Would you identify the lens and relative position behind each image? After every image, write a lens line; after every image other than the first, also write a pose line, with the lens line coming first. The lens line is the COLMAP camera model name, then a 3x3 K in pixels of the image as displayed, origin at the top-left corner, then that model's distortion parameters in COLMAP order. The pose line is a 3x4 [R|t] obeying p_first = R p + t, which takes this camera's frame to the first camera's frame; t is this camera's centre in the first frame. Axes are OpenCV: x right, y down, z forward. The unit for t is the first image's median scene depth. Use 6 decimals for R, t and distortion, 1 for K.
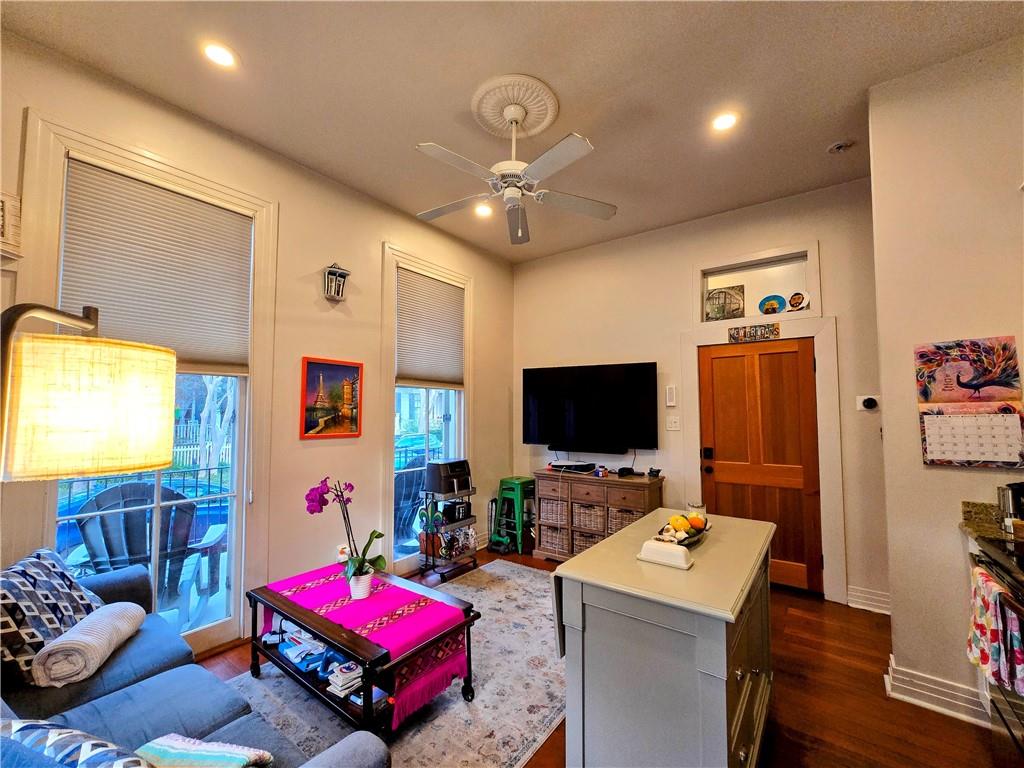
lens RADIAL K [[419.7, 0, 520.4], [0, 419.7, 391.7], [0, 0, 1]] dist [-0.002660, -0.000082]
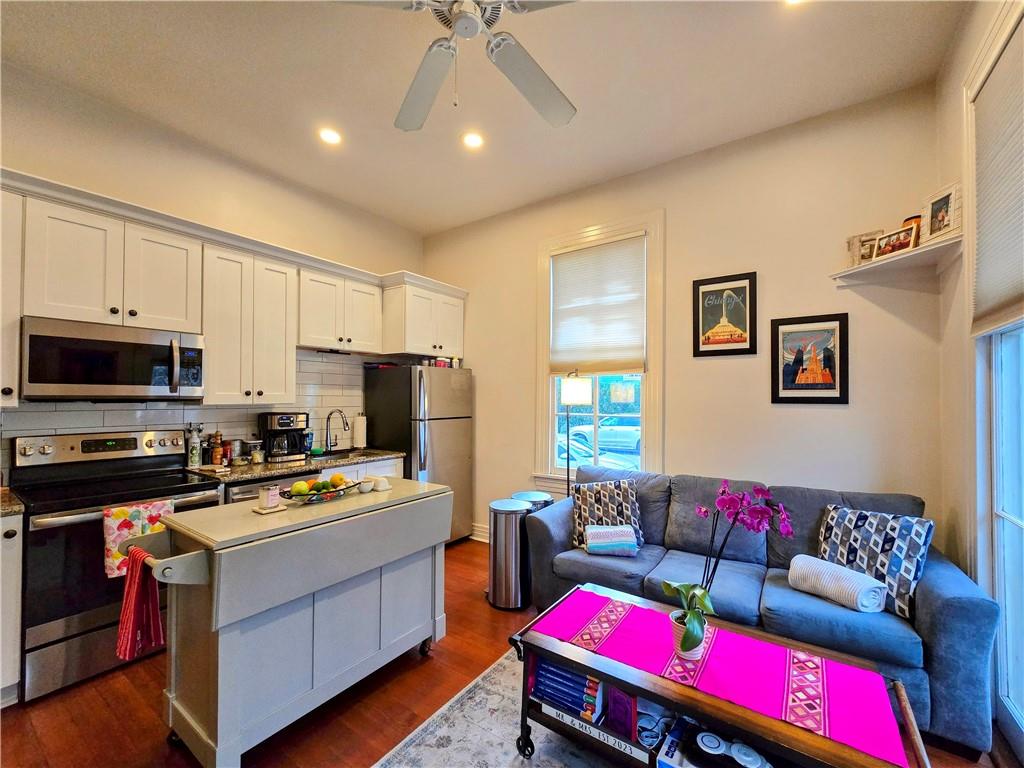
lens RADIAL K [[419.7, 0, 520.4], [0, 419.7, 391.7], [0, 0, 1]] dist [-0.002660, -0.000082]
pose [[-0.999236, -0.002175, -0.039023, -0.053137], [0.000303, 0.997990, -0.063373, 0.070042], [0.039083, -0.063336, -0.997227, 1.148565]]
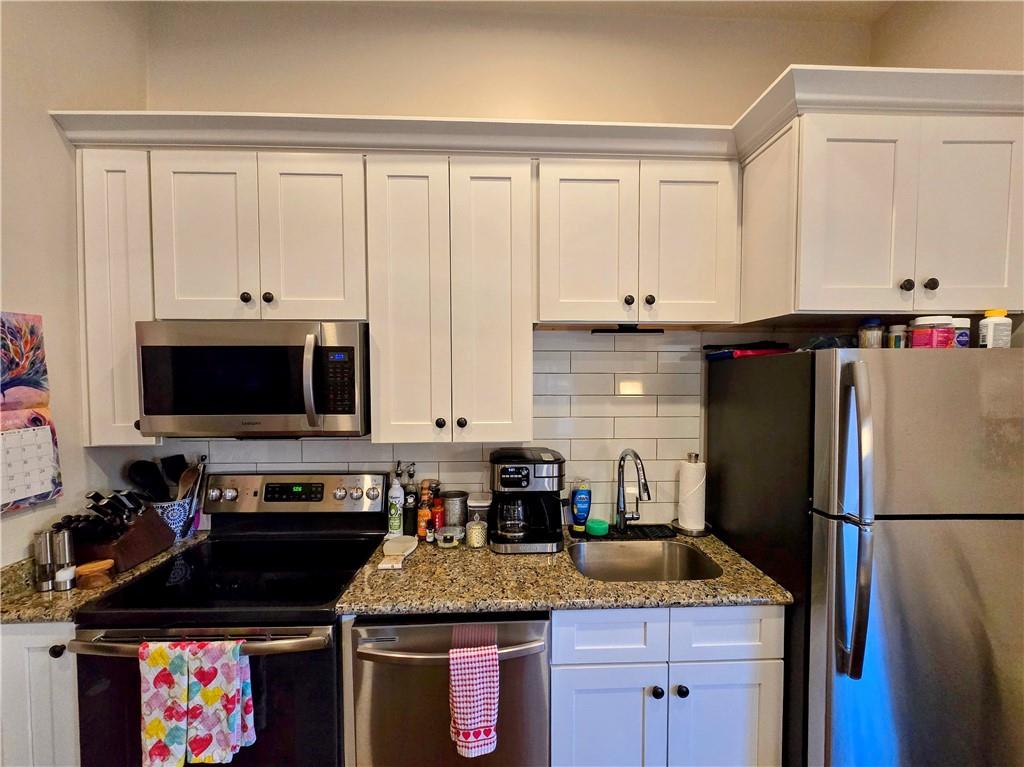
lens RADIAL K [[419.7, 0, 520.4], [0, 419.7, 391.2], [0, 0, 1]] dist [-0.002660, -0.000082]
pose [[-0.626081, -0.027199, 0.779283, 0.063931], [-0.037957, 0.999270, 0.004382, -0.023475], [-0.778833, -0.026836, -0.626657, 0.474953]]
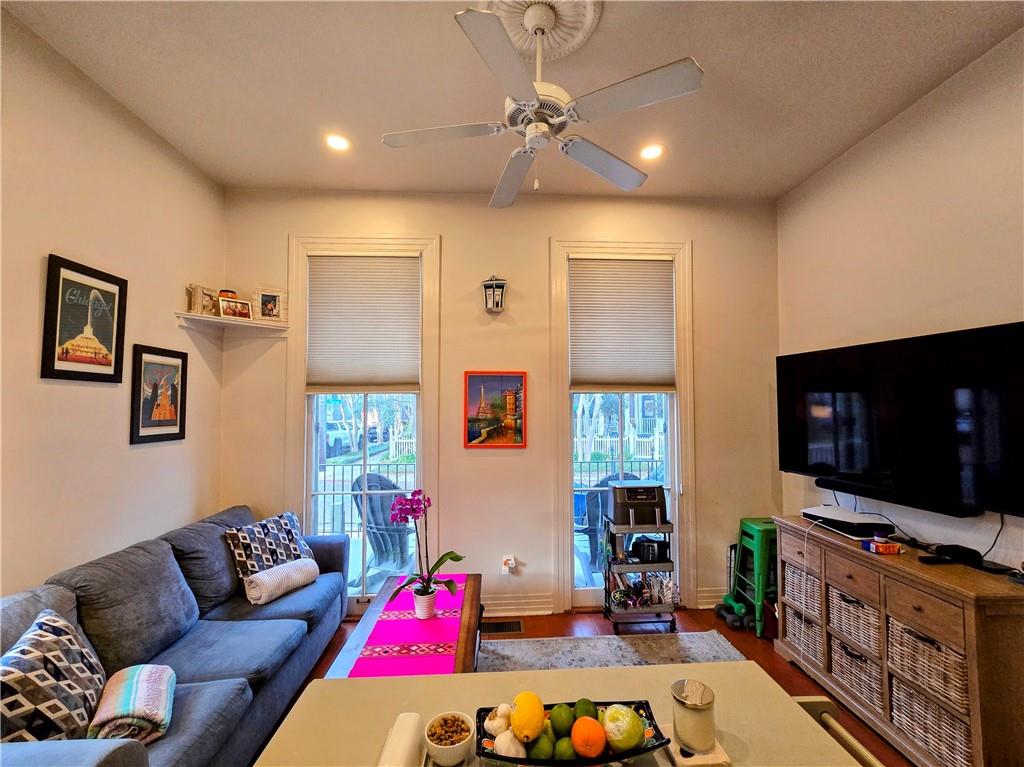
lens RADIAL K [[434.1, 0, 517.4], [0, 434.1, 393.6], [0, 0, 1]] dist [-0.001176, -0.000113]
pose [[0.637772, -0.026744, -0.769761, 0.380573], [0.040942, 0.999161, -0.000792, -0.018350], [0.769137, -0.031010, 0.638332, 0.356982]]
